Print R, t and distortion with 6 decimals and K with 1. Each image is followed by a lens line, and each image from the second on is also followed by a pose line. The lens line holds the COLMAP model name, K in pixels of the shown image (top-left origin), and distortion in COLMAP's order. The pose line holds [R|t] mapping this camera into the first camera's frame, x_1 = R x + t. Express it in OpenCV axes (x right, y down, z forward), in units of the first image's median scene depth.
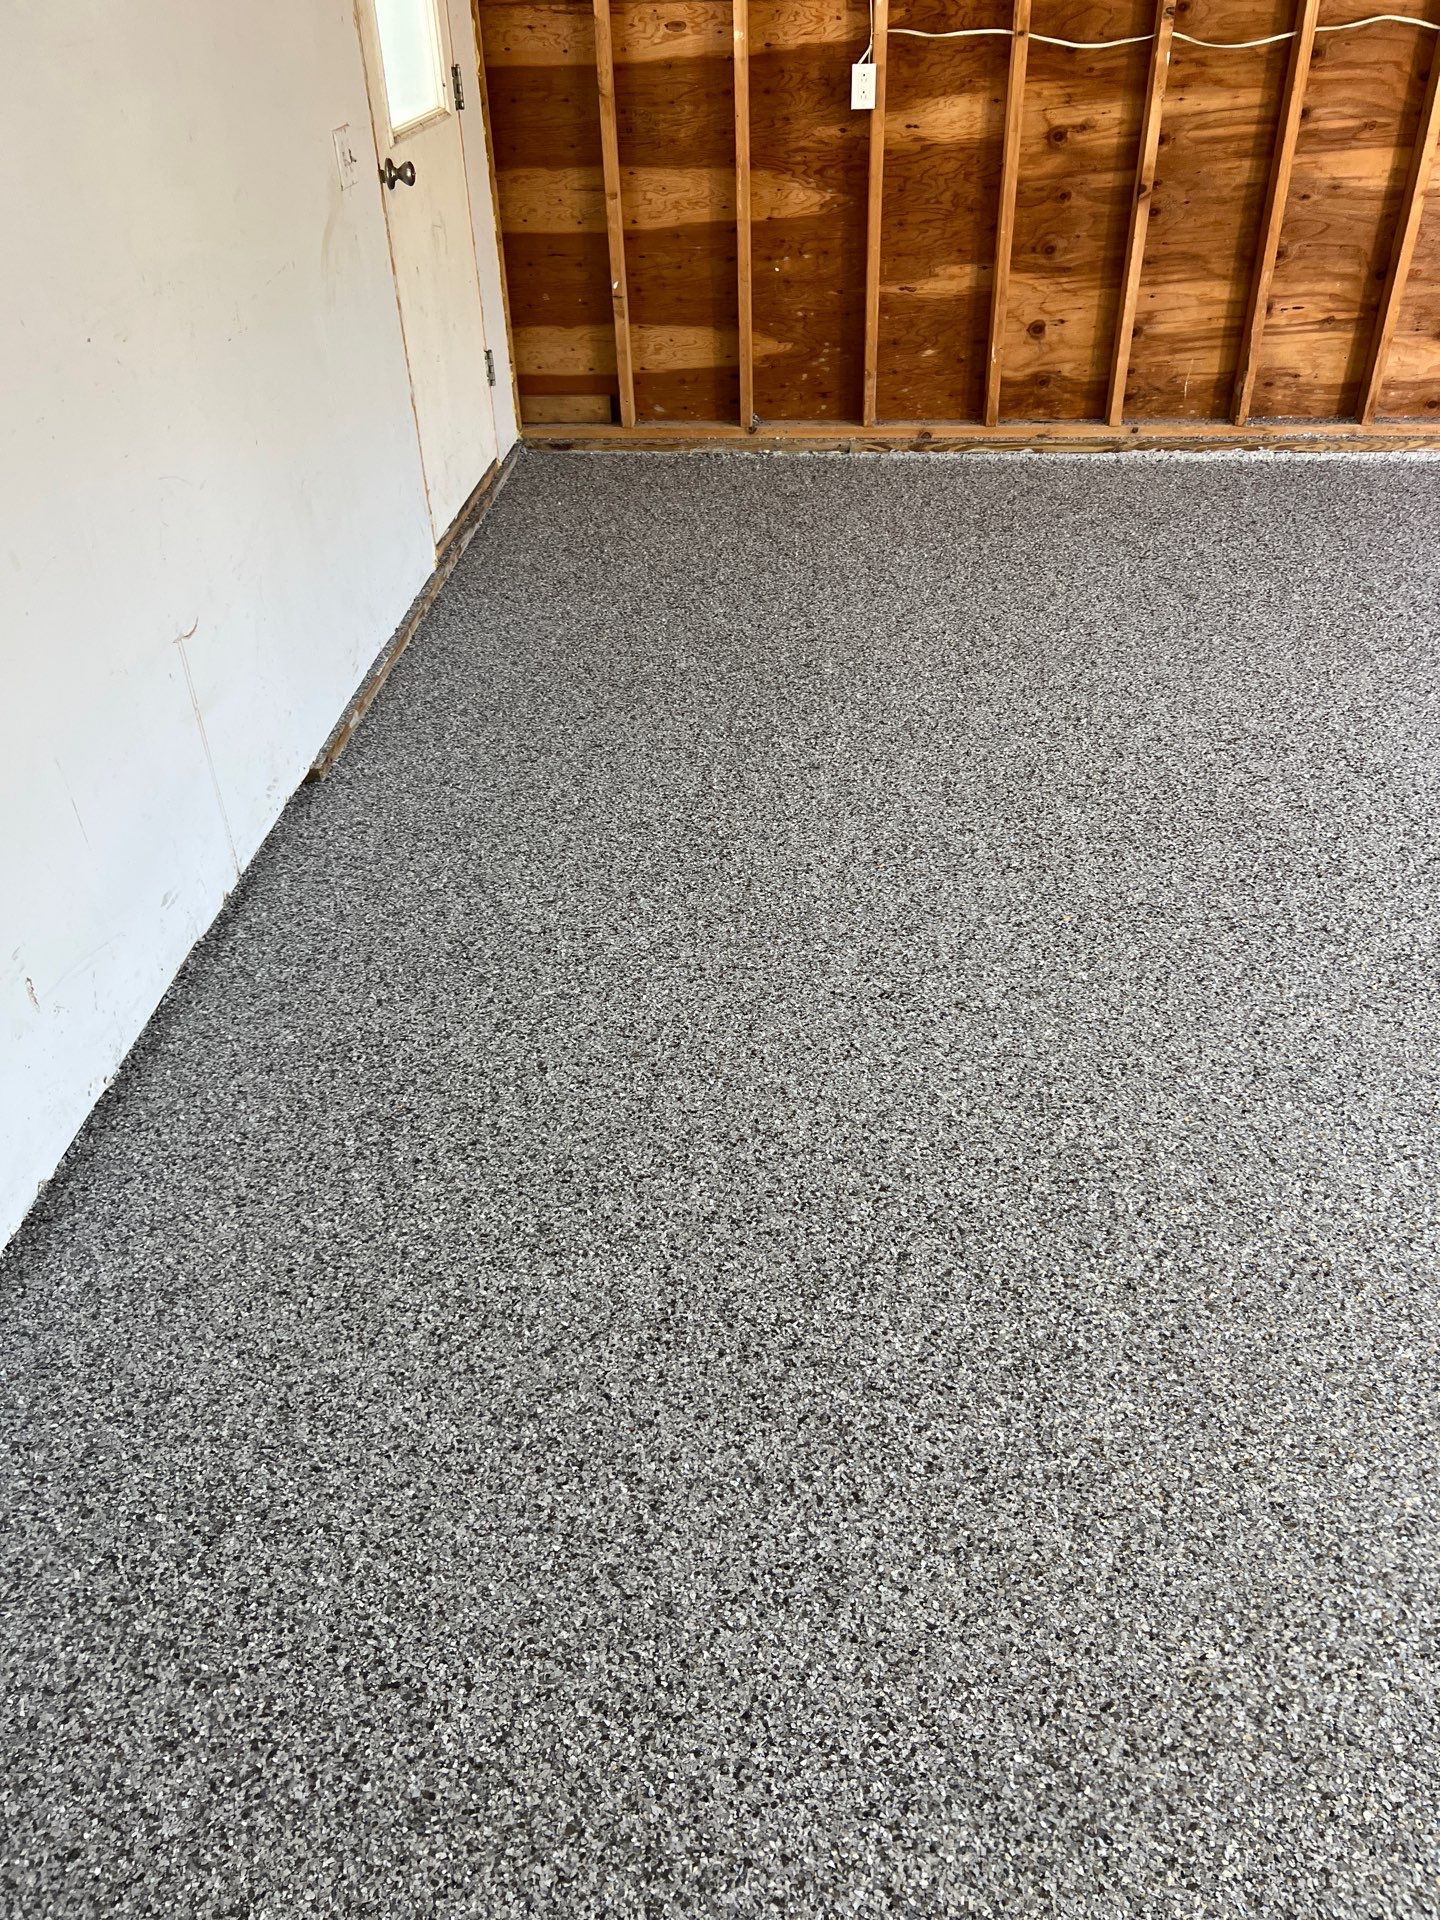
lens RADIAL K [[1417.2, 0, 723.0], [0, 1417.2, 956.3], [0, 0, 1]] dist [0.035199, -0.017660]
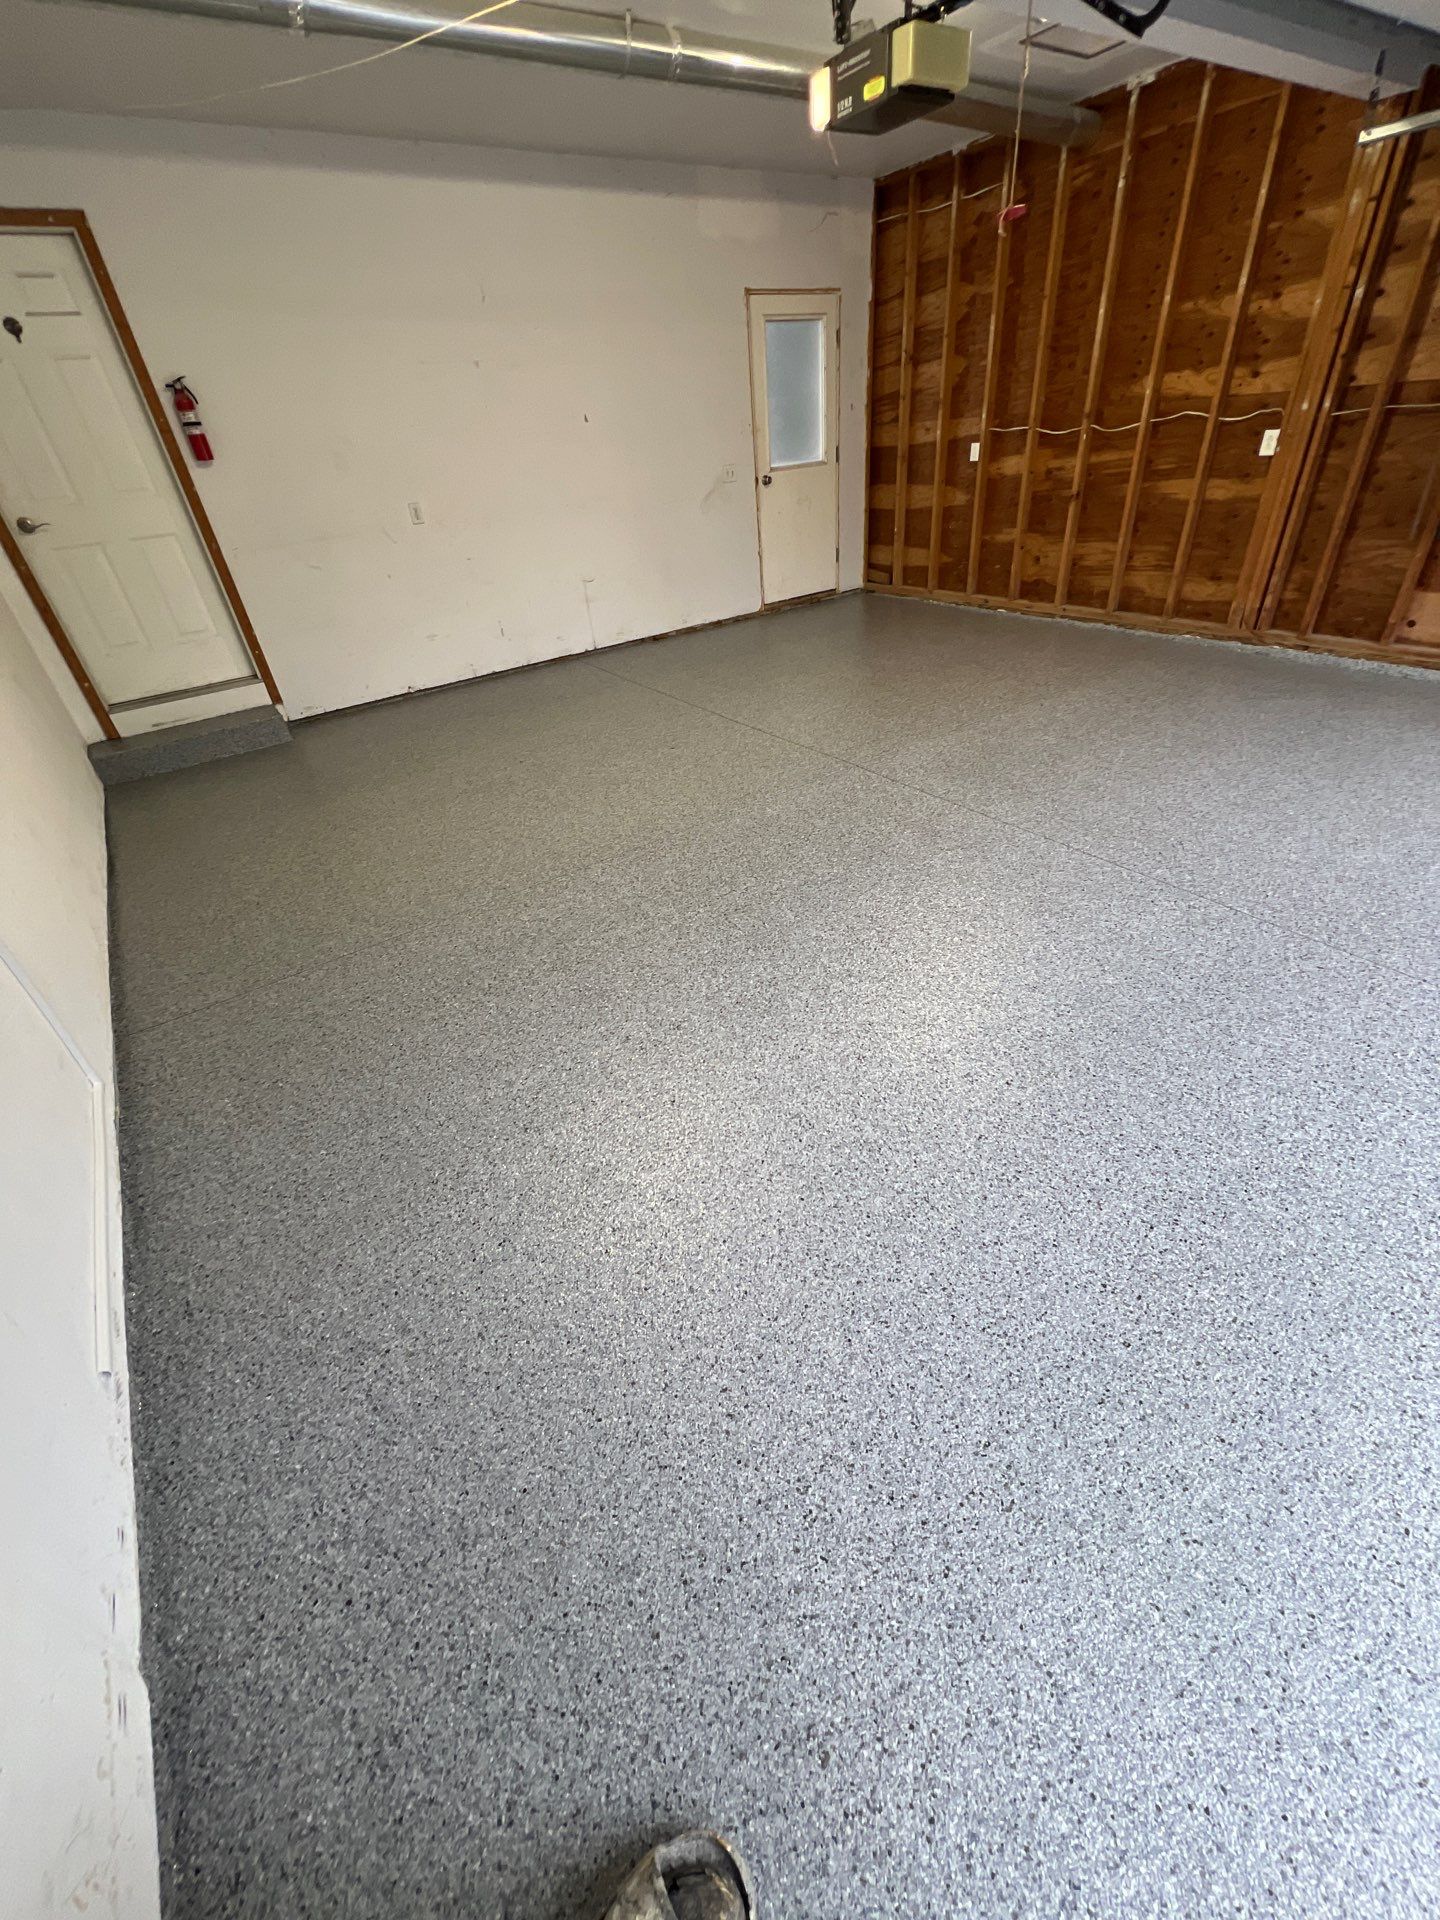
lens RADIAL K [[766.9, 0, 726.0], [0, 766.9, 960.0], [0, 0, 1]] dist [0.001100, 0.000379]
pose [[0.626530, 0.415590, -0.659353, 0.988554], [-0.373648, 0.902583, 0.213850, 0.058383], [0.683994, 0.112382, 0.720779, -0.141998]]
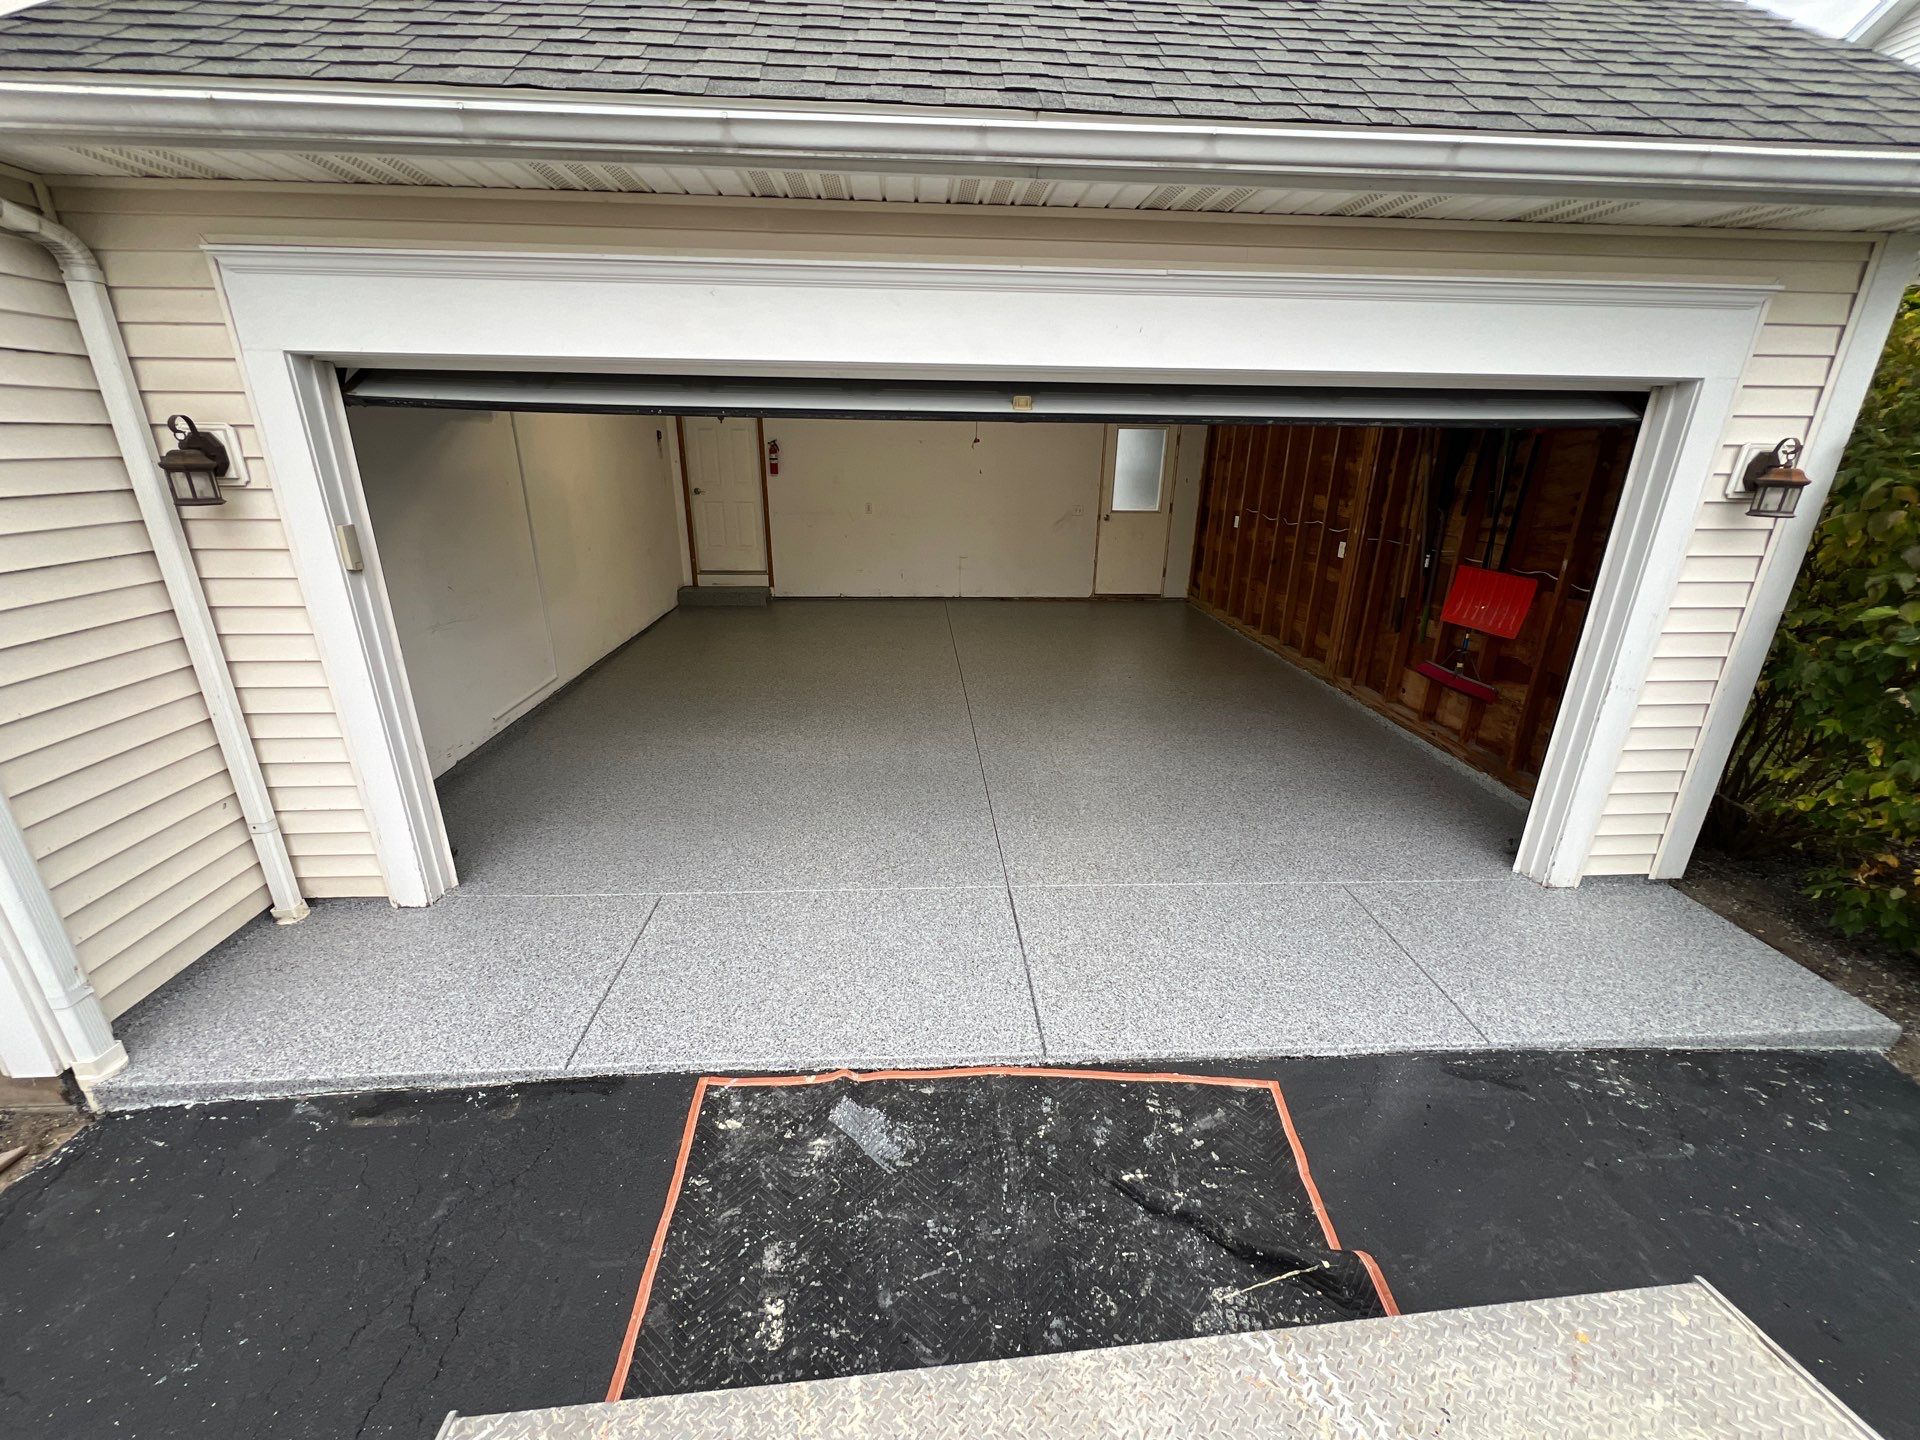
lens RADIAL K [[766.9, 0, 959.0], [0, 766.9, 720.9], [0, 0, 1]] dist [0.001100, 0.000379]
pose [[0.117301, 0.355267, -0.927376, 1.762320], [-0.566166, 0.791127, 0.231460, -0.256329], [0.815902, 0.497898, 0.293940, 0.137076]]
